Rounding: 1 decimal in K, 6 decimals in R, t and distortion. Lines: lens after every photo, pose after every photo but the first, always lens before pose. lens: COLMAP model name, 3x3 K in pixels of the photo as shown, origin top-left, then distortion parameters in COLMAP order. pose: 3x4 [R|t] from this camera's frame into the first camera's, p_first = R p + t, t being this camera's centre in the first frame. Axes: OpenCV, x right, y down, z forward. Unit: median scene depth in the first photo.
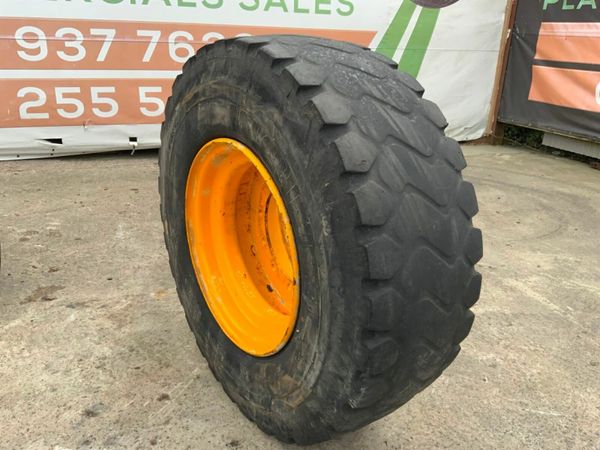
lens RADIAL K [[506.9, 0, 300.0], [0, 506.9, 225.0], [0, 0, 1]] dist [0.013762, -0.012191]
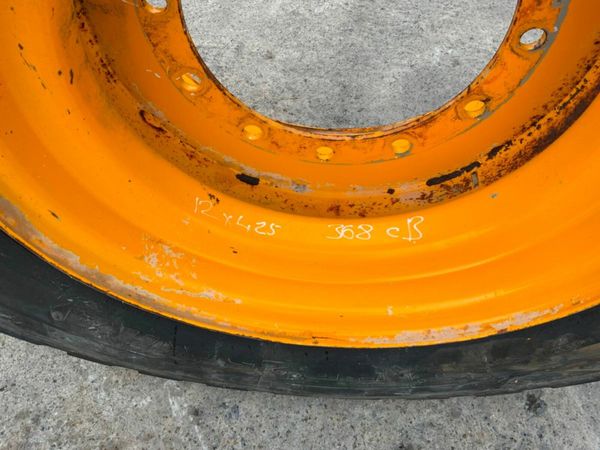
lens RADIAL K [[495.3, 0, 300.0], [0, 495.3, 225.0], [0, 0, 1]] dist [0.086432, -0.160901]
pose [[0.636835, -0.653147, 0.409682, -0.235300], [0.305101, 0.701478, 0.644083, -0.100264], [-0.708064, -0.285180, 0.646002, 0.743670]]
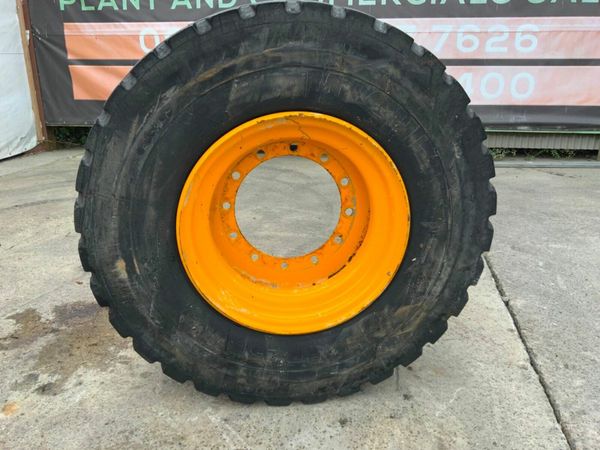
lens RADIAL K [[501.3, 0, 301.5], [0, 501.3, 229.1], [0, 0, 1]] dist [0.083619, -0.151150]
pose [[0.492247, -0.313246, 0.812139, -0.777492], [0.322222, 0.932299, 0.164290, -0.094060], [-0.808620, 0.180818, 0.559856, 0.415794]]
